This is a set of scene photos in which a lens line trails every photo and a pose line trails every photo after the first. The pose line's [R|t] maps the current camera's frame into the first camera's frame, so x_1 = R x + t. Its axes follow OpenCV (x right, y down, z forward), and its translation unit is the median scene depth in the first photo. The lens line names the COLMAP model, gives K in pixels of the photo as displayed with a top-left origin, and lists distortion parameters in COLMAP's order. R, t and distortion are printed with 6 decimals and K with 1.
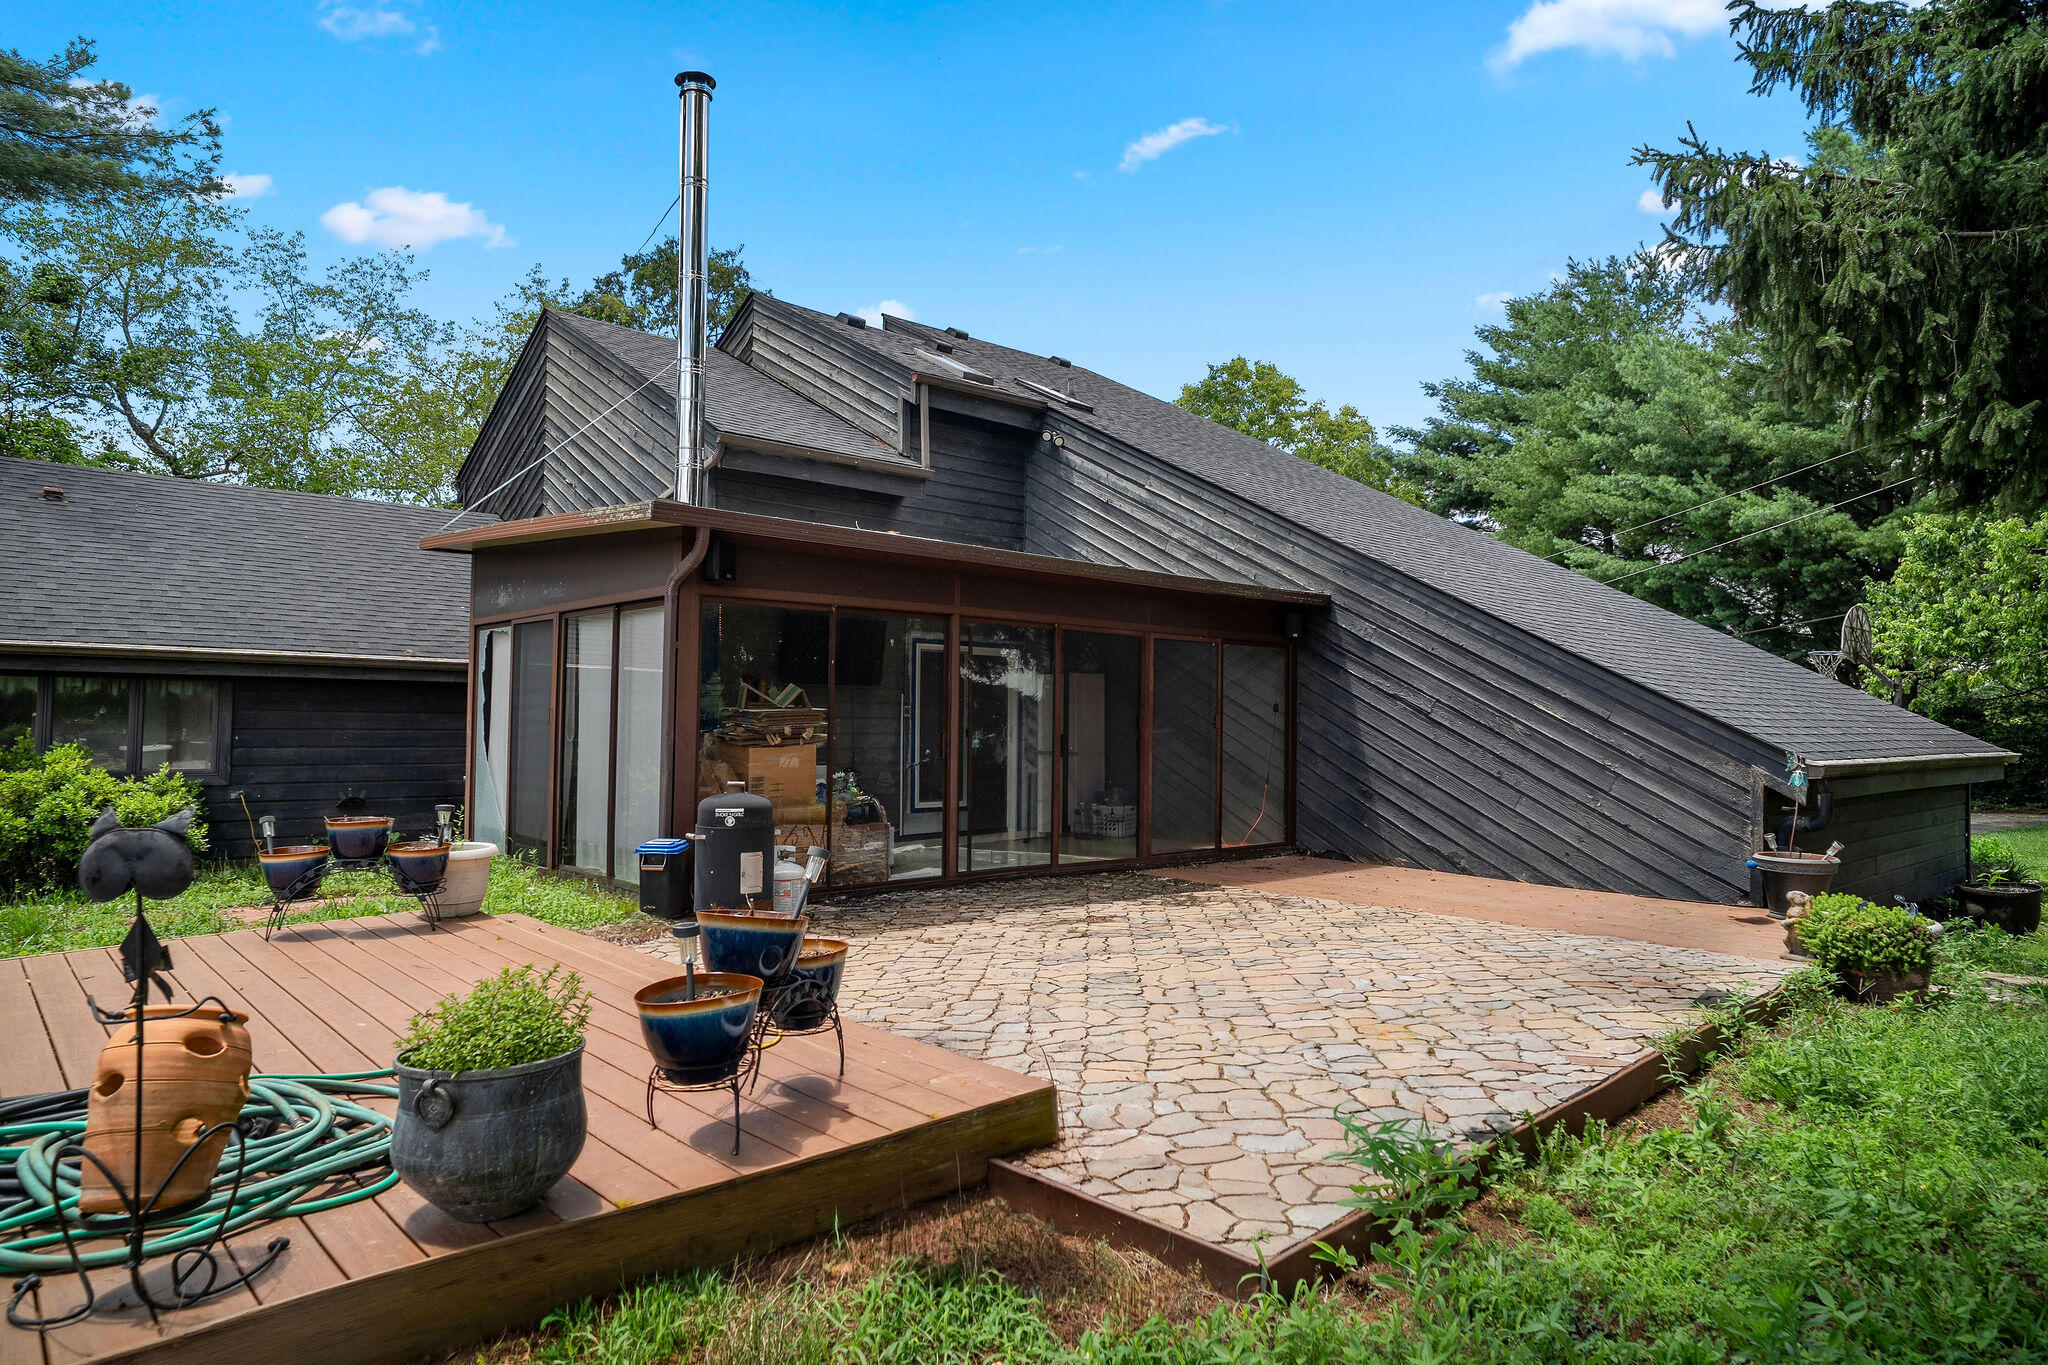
lens RADIAL K [[1166.6, 0, 1024.0], [0, 1166.6, 682.5], [0, 0, 1]] dist [0.003242, 0.000653]
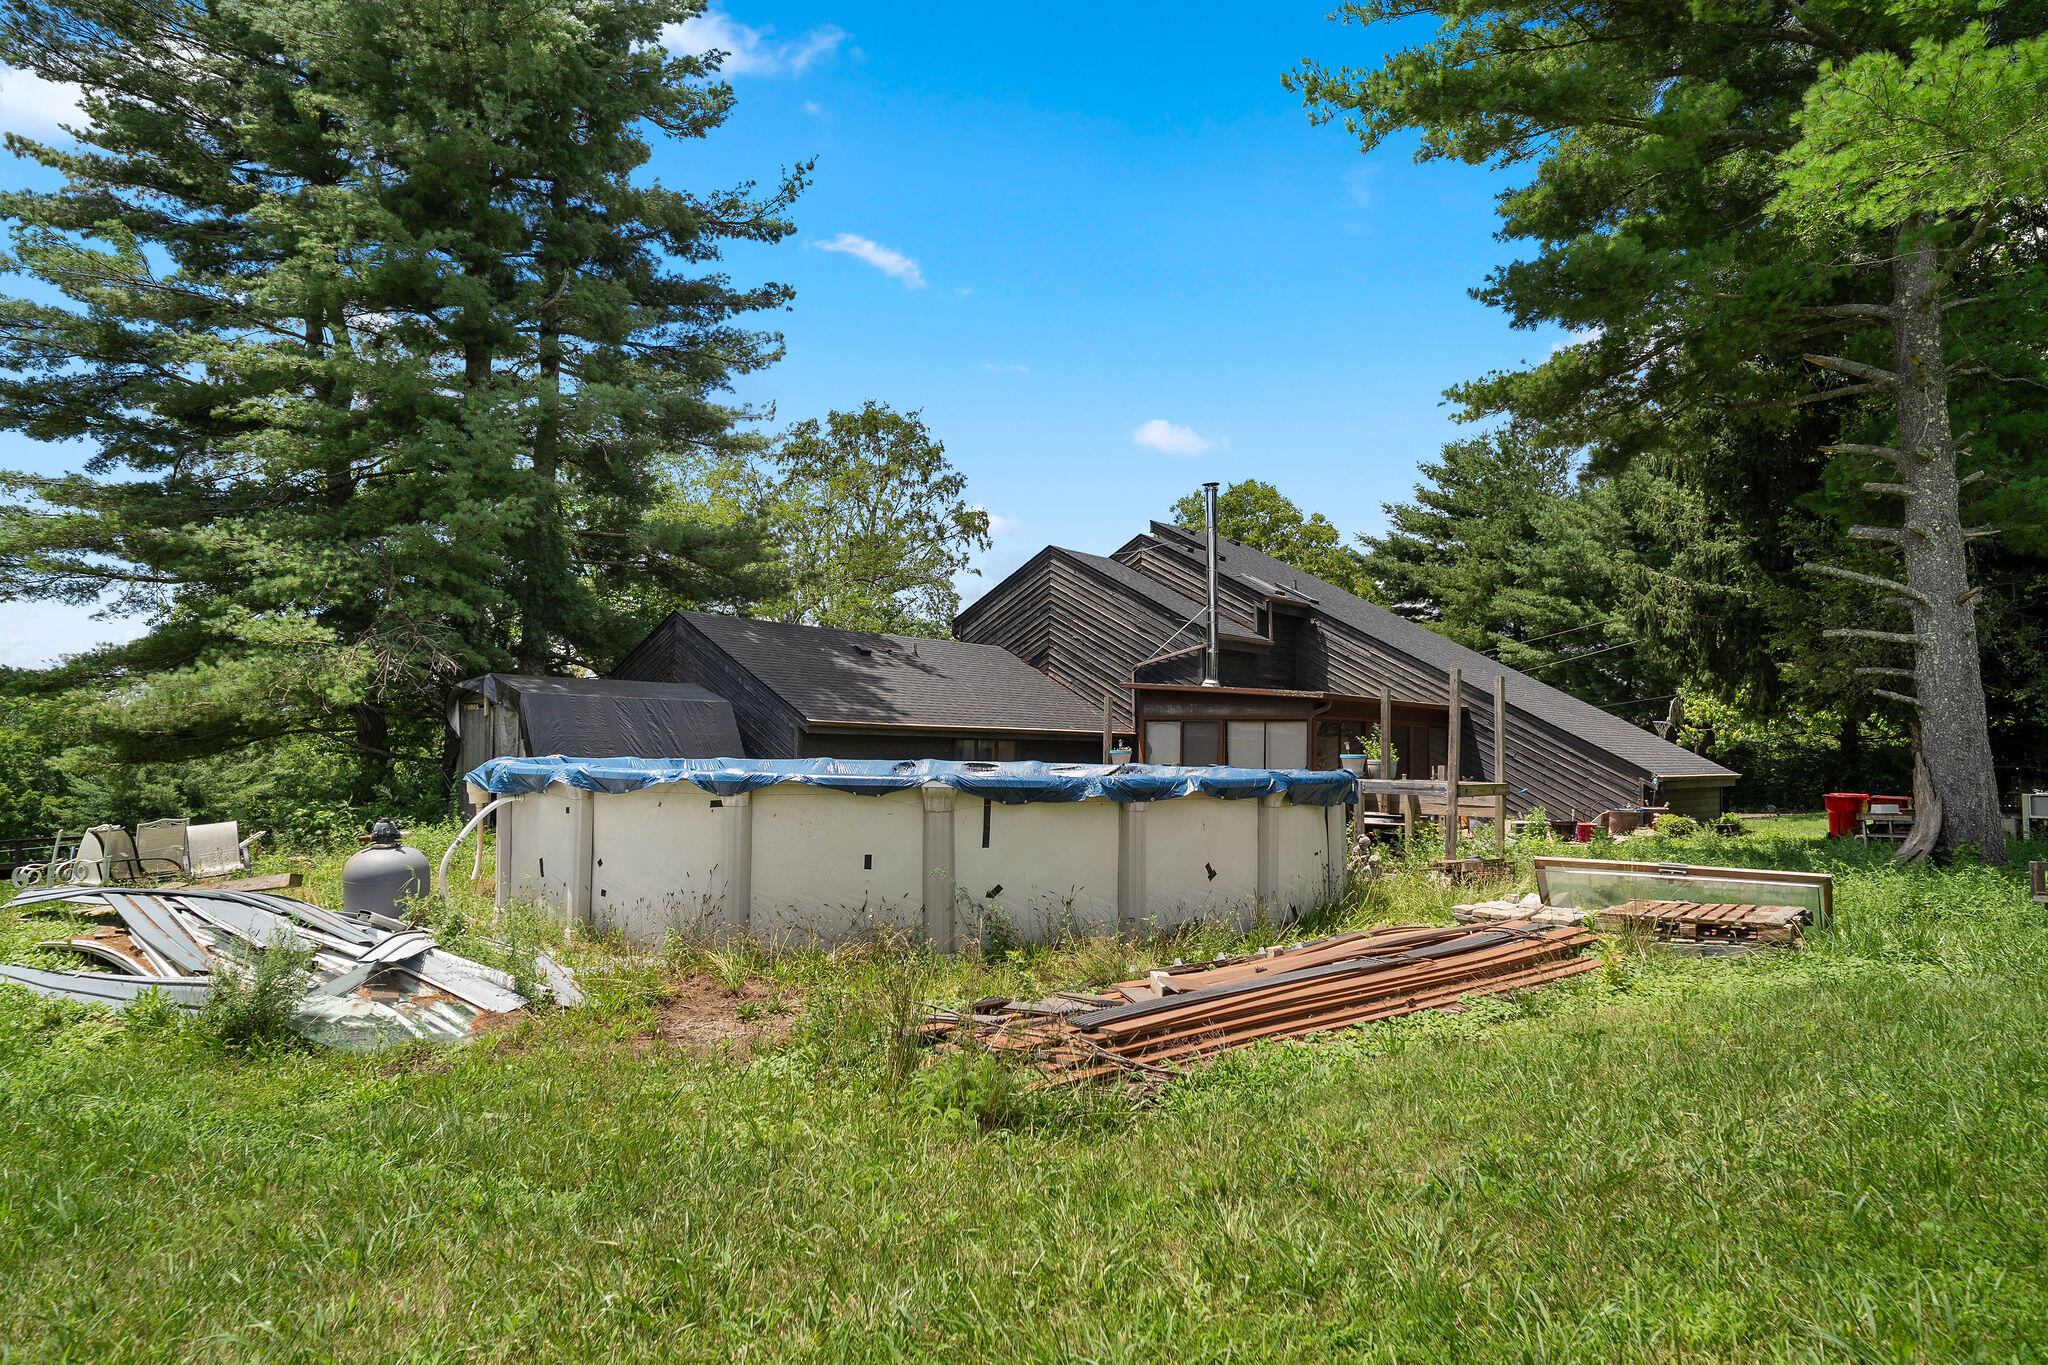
lens RADIAL K [[1166.6, 0, 1024.0], [0, 1166.6, 682.5], [0, 0, 1]] dist [0.003242, 0.000653]
pose [[0.994863, 0.010507, 0.100686, -0.291129], [-0.007836, 0.999608, -0.026880, -0.017803], [-0.100929, 0.025953, 0.994555, -0.423575]]
